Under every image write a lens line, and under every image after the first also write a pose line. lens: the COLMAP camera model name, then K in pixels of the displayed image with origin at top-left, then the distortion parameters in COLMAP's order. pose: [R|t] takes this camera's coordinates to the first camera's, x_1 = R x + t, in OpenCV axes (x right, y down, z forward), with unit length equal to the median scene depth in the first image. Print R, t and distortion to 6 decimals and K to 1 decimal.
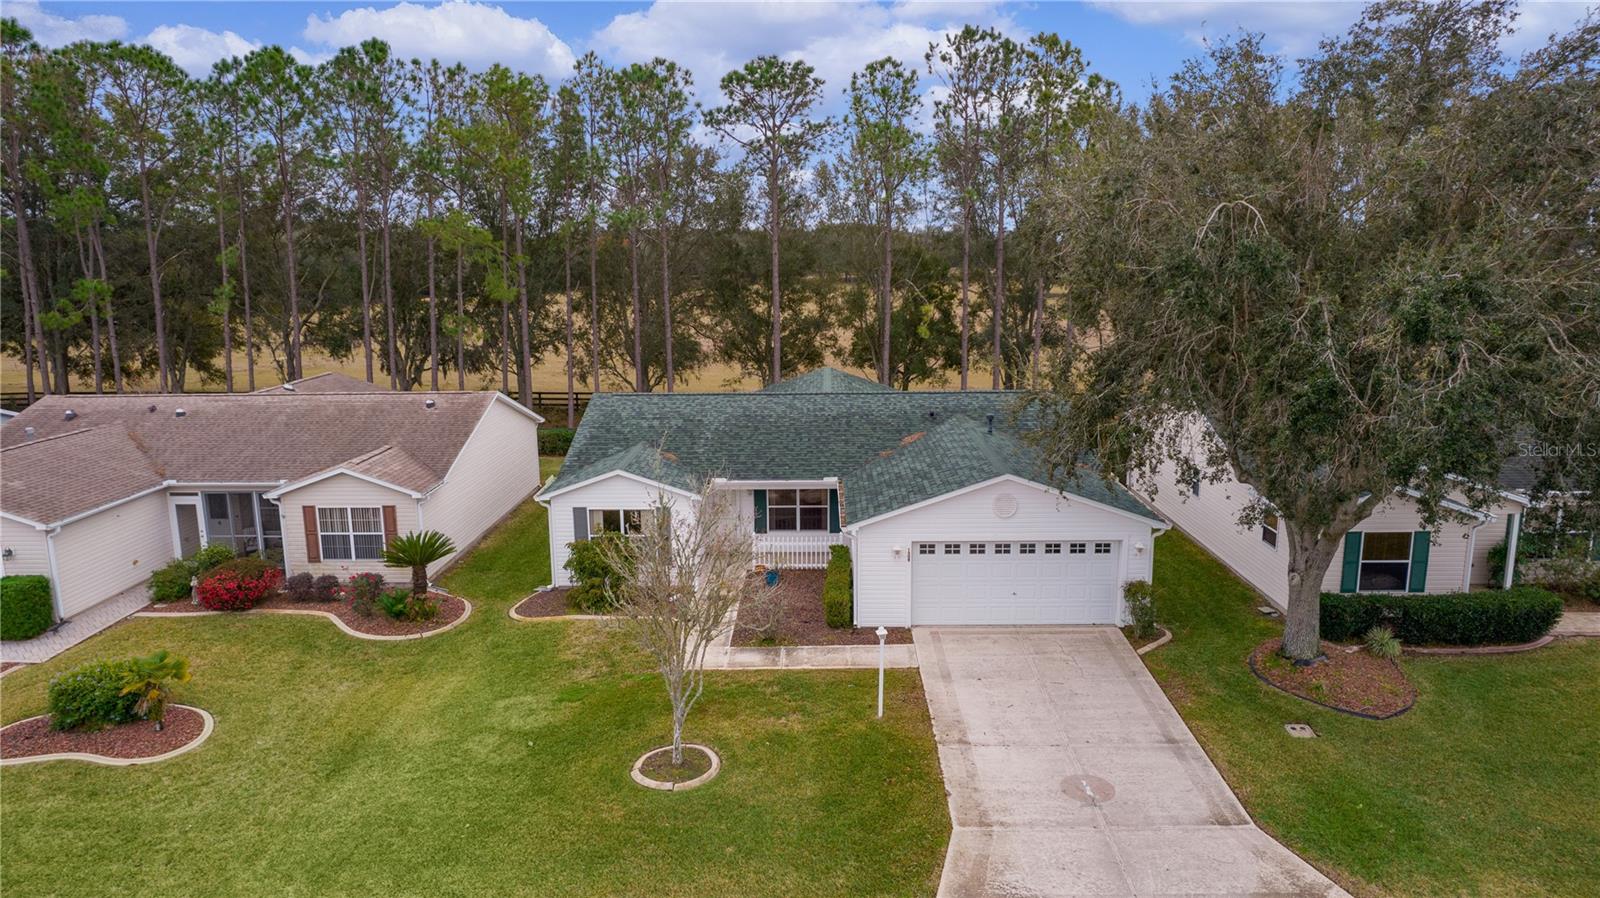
lens RADIAL K [[1037.0, 0, 799.6], [0, 1037.0, 439.0], [0, 0, 1]] dist [-0.081183, 0.075468]
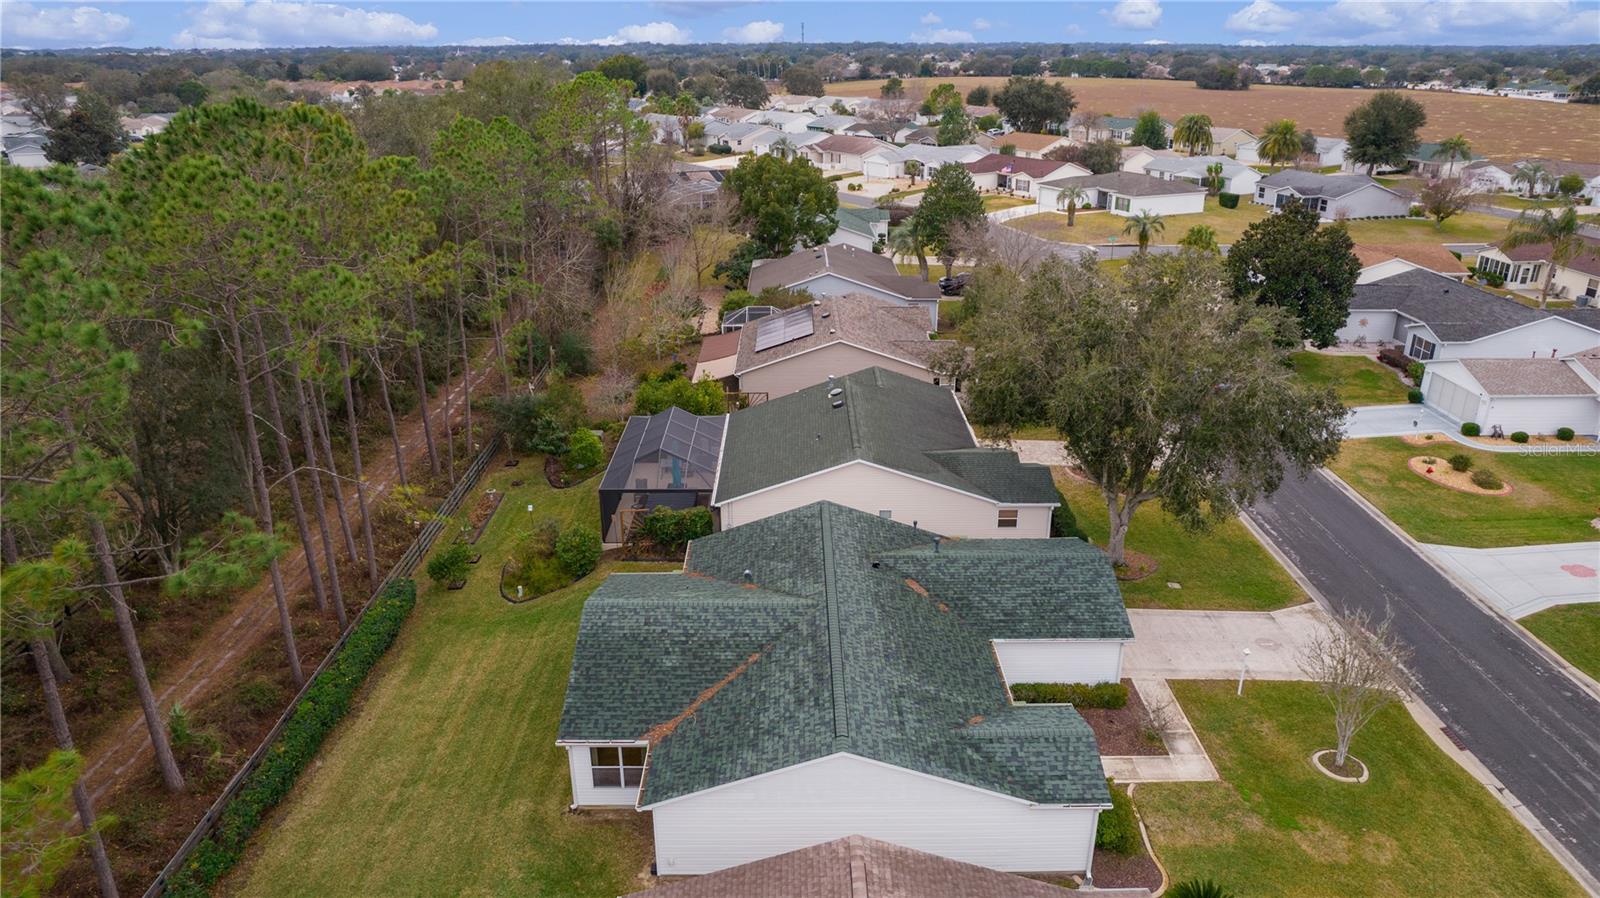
lens RADIAL K [[1037.0, 0, 799.6], [0, 1037.0, 439.0], [0, 0, 1]] dist [-0.081183, 0.075468]
pose [[-0.027195, -0.349633, 0.936492, -1.167127], [0.187034, 0.918514, 0.348353, -0.743781], [-0.981977, 0.184629, 0.040414, 1.324177]]
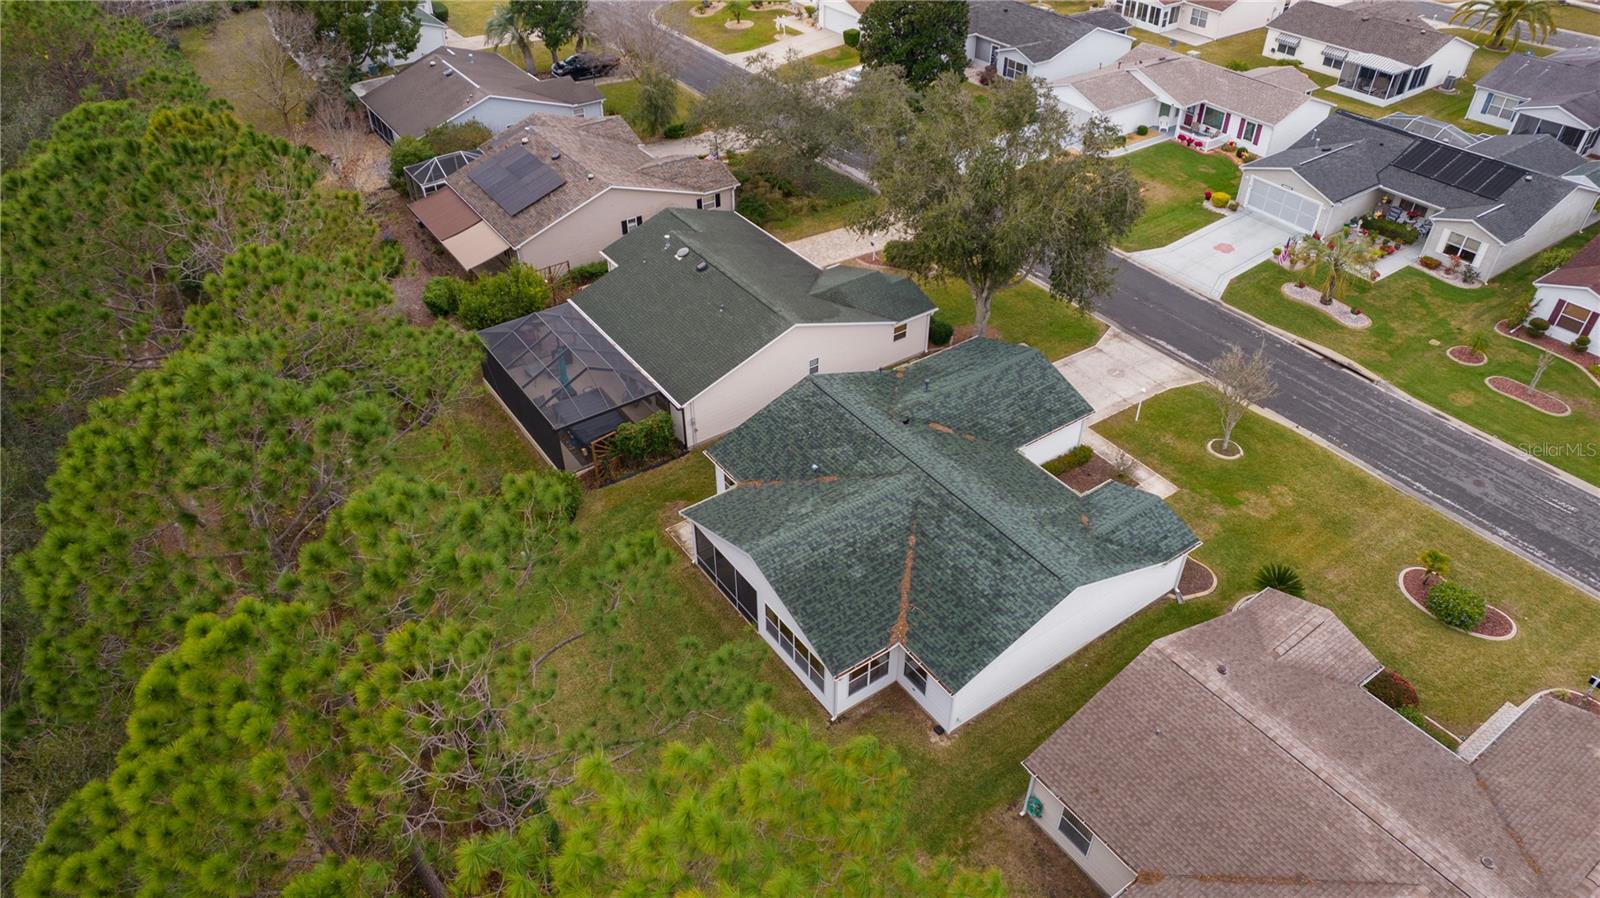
lens RADIAL K [[1030.8, 0, 799.1], [0, 1030.8, 441.9], [0, 0, 1]] dist [-0.072186, 0.063621]
pose [[-0.589928, -0.485442, 0.645237, -0.860731], [0.159022, 0.713600, 0.682266, -1.220512], [-0.791642, 0.505094, -0.343777, 2.065377]]
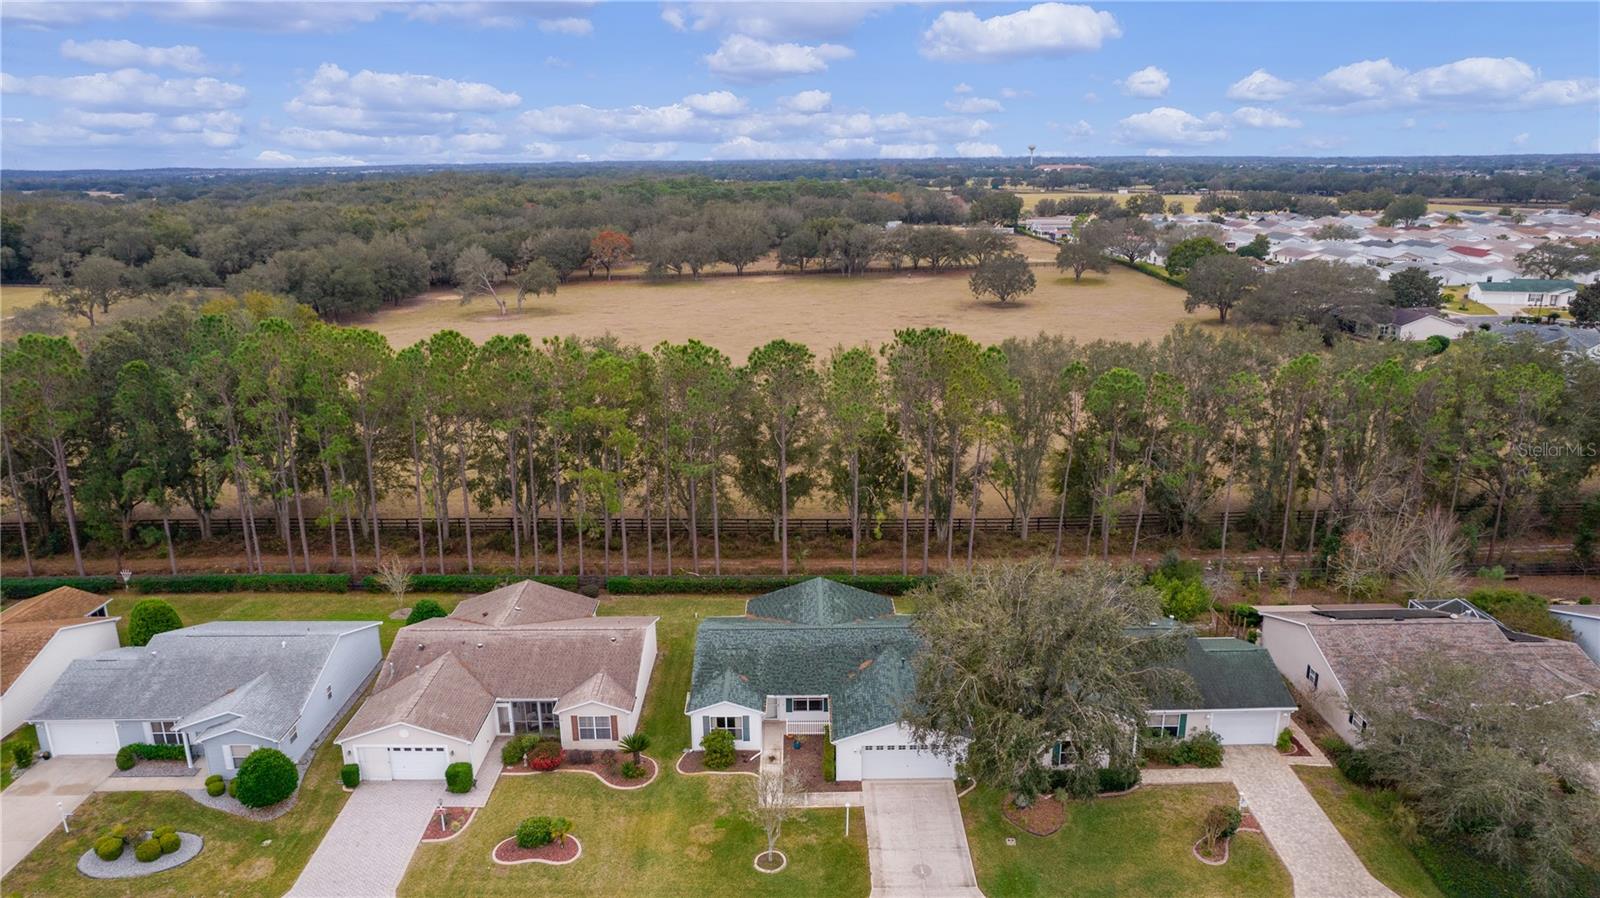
lens RADIAL K [[1037.0, 0, 799.6], [0, 1037.0, 439.0], [0, 0, 1]] dist [-0.081183, 0.075468]
pose [[0.999740, -0.005476, 0.022114, -0.073549], [0.003573, 0.996358, 0.085198, -0.759996], [-0.022501, -0.085097, 0.996119, -1.182101]]
